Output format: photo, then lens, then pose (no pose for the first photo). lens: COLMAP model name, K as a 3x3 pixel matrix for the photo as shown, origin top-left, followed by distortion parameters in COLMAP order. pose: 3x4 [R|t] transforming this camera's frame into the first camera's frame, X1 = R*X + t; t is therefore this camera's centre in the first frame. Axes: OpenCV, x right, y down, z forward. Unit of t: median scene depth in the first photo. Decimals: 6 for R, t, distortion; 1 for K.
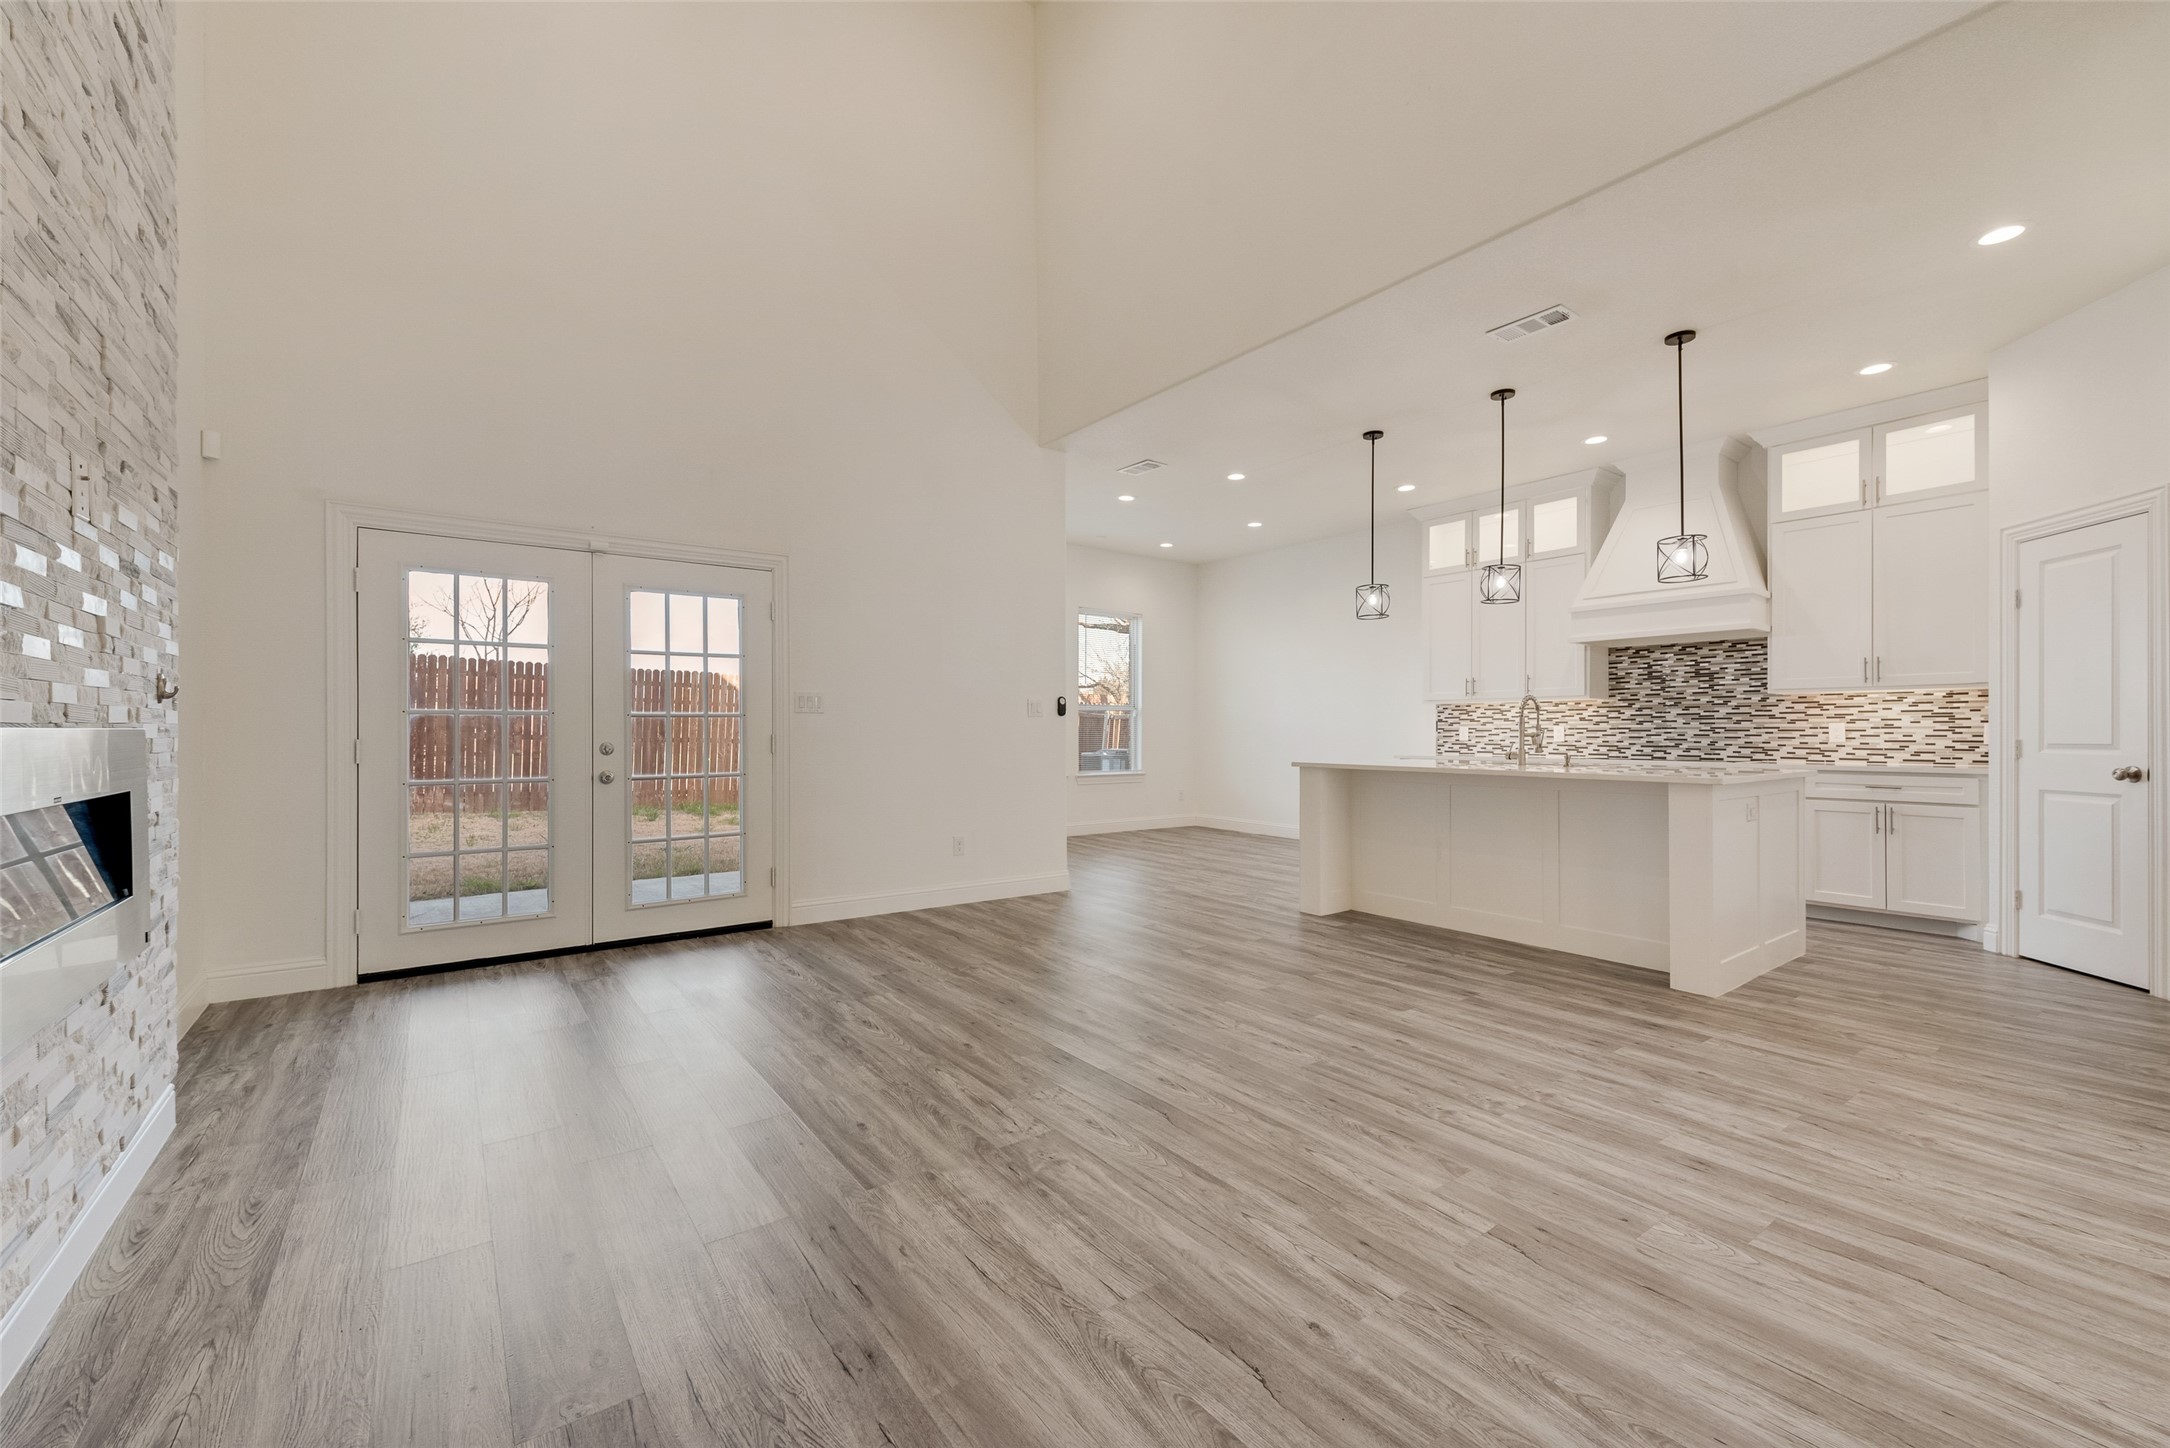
lens RADIAL K [[868.4, 0, 1087.6], [0, 868.4, 733.3], [0, 0, 1]] dist [0.011539, -0.002366]
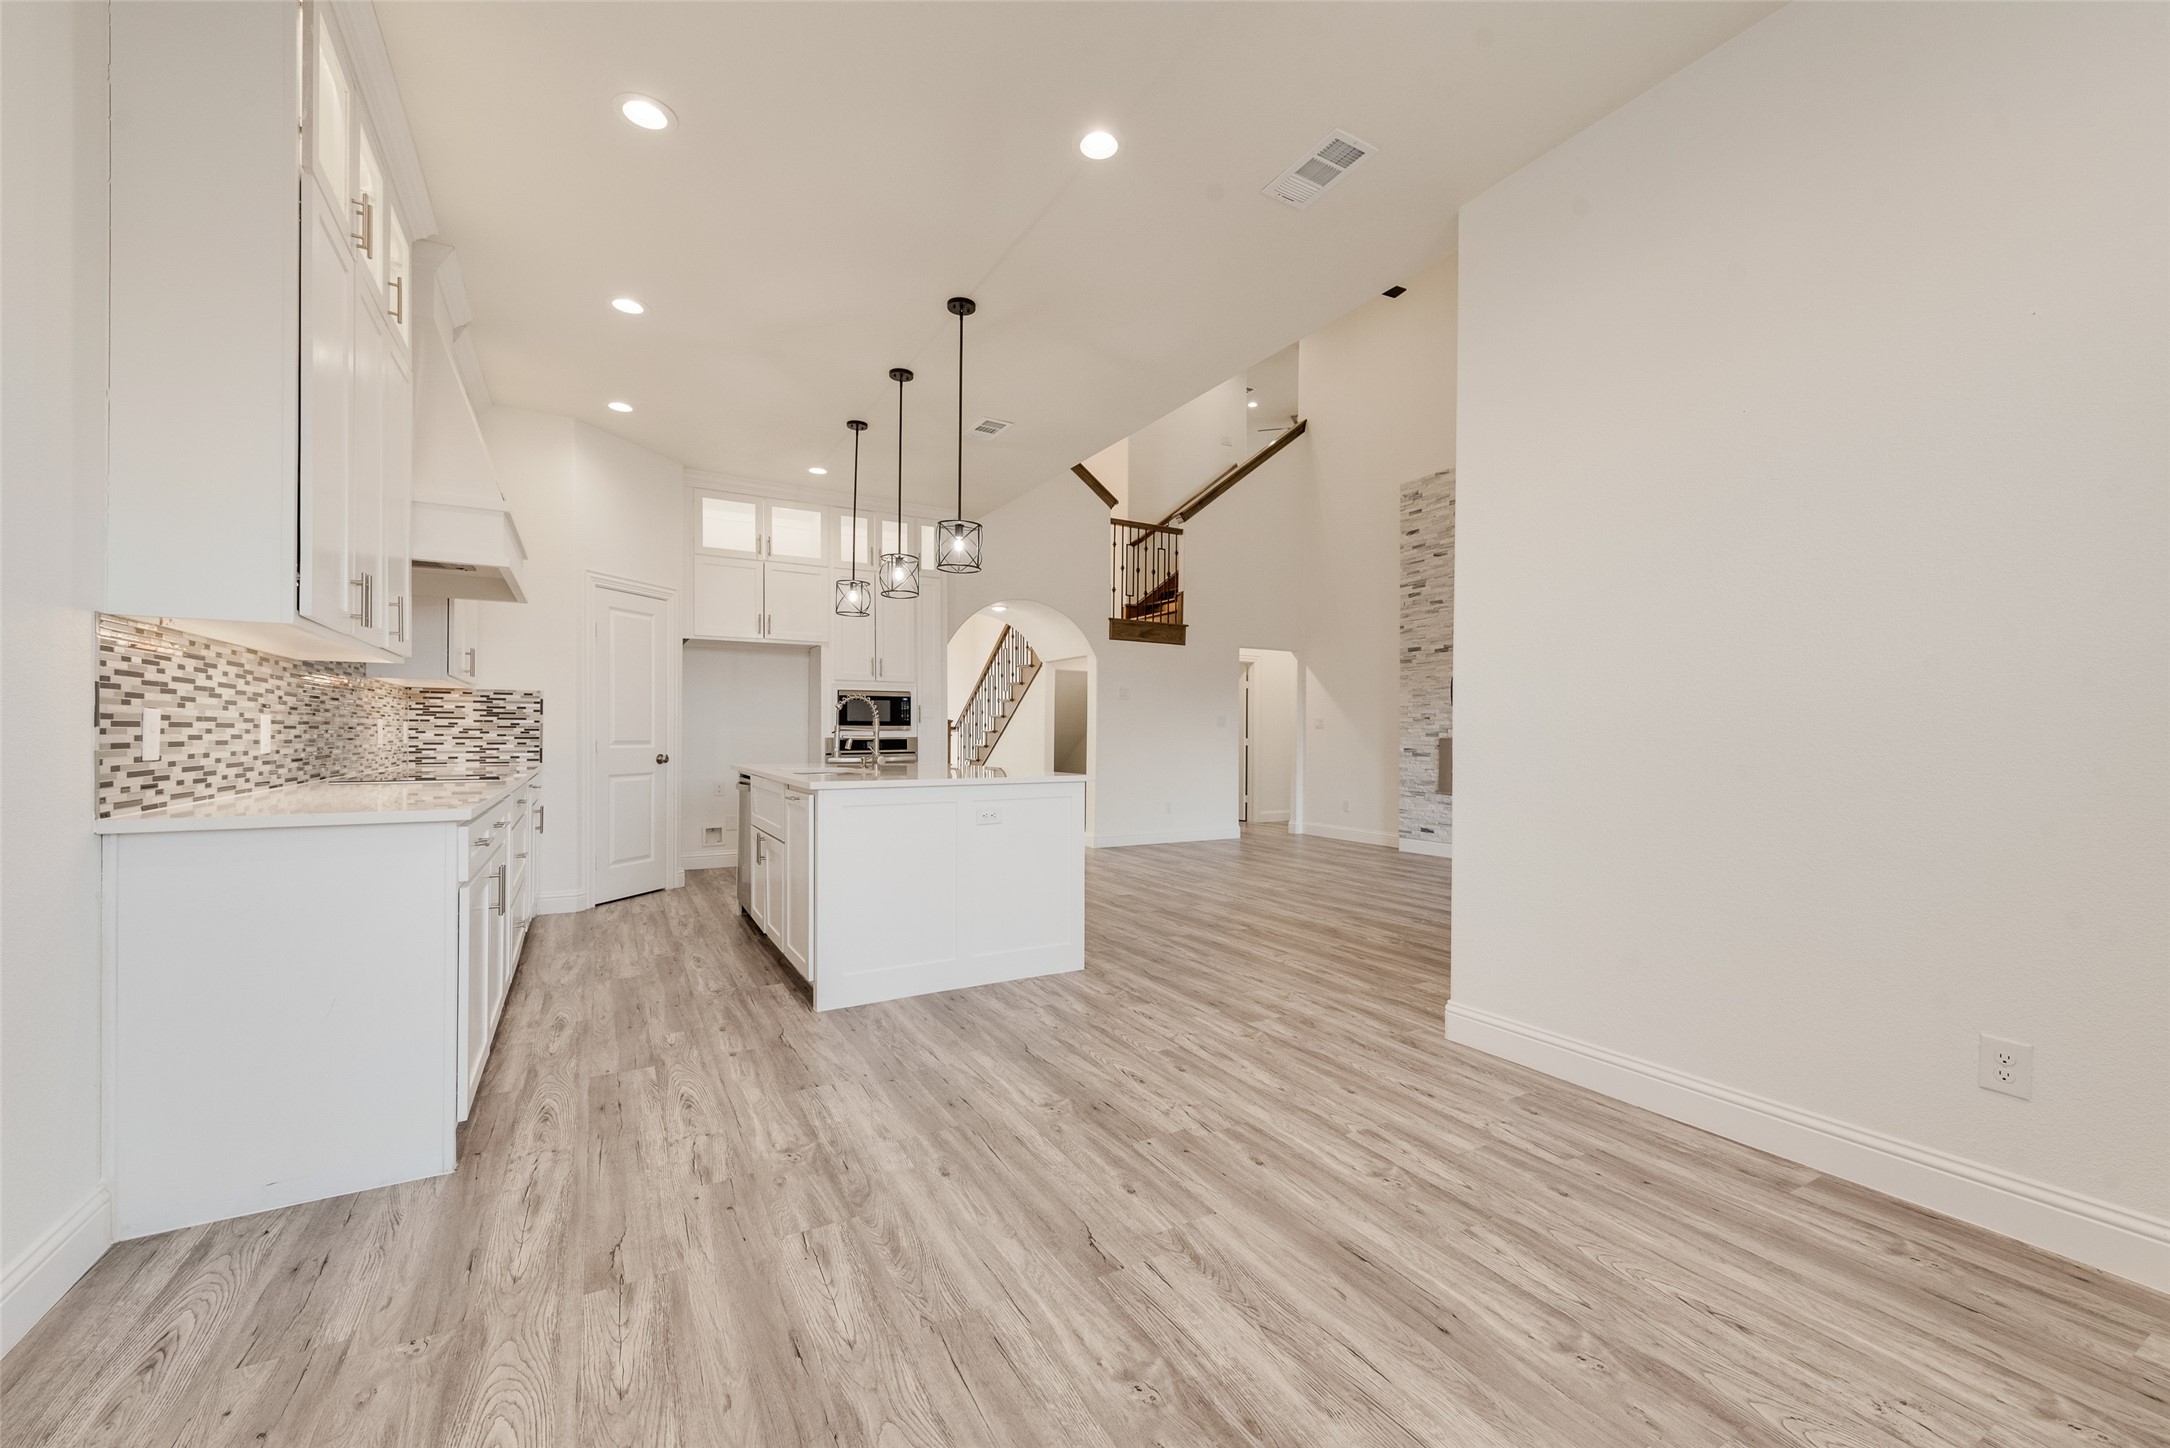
lens RADIAL K [[851.7, 0, 1082.7], [0, 851.7, 734.8], [0, 0, 1]] dist [0.016472, -0.003983]
pose [[-0.992961, -0.009680, 0.118047, 0.179284], [-0.009328, 0.999950, 0.003529, -0.007717], [-0.118075, 0.002403, -0.993002, 1.969513]]
